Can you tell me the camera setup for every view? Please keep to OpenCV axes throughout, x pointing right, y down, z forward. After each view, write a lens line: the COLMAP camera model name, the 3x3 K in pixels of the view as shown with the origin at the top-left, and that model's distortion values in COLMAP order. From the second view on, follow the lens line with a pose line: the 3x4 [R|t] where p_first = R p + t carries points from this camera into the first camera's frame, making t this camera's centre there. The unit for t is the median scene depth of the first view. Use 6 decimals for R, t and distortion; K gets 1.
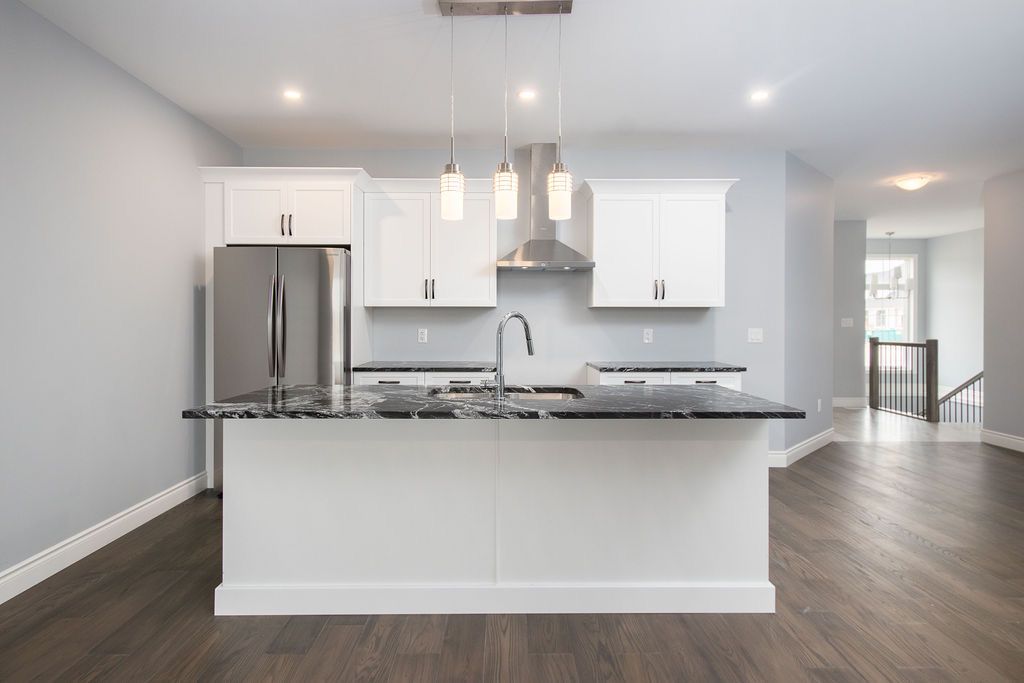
lens RADIAL K [[563.8, 0, 514.5], [0, 563.8, 322.4], [0, 0, 1]] dist [-0.002905, -0.000066]
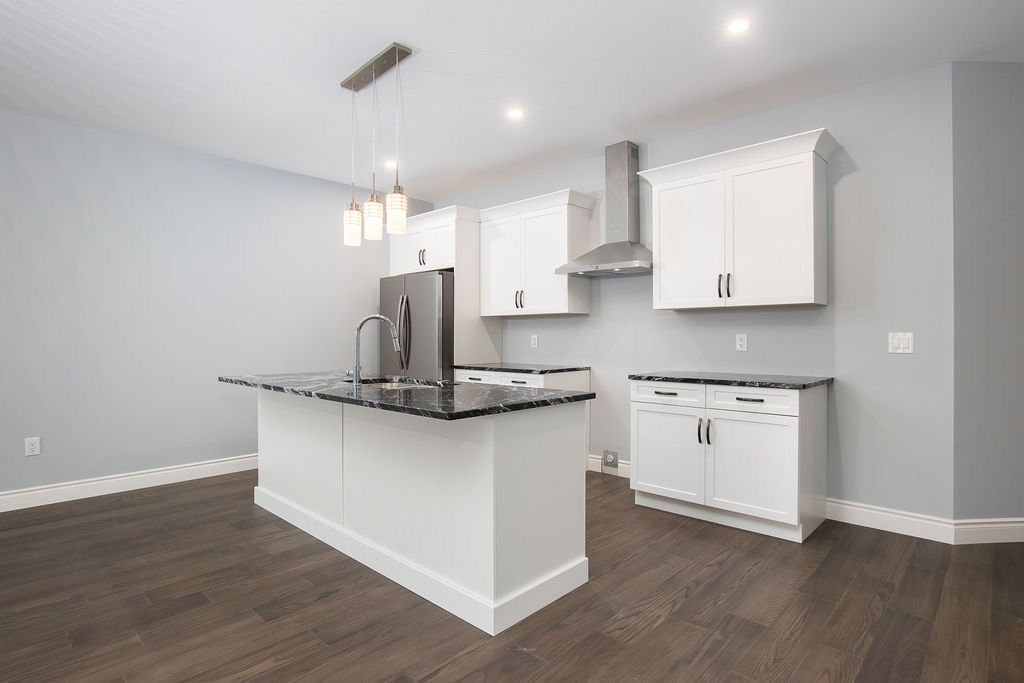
lens RADIAL K [[533.1, 0, 494.8], [0, 533.1, 338.3], [0, 0, 1]] dist [-0.020638, 0.000431]
pose [[0.706359, -0.000648, -0.707853, 0.615479], [0.003192, 0.999992, 0.002269, 0.017521], [0.707846, -0.003862, 0.706356, 0.227224]]
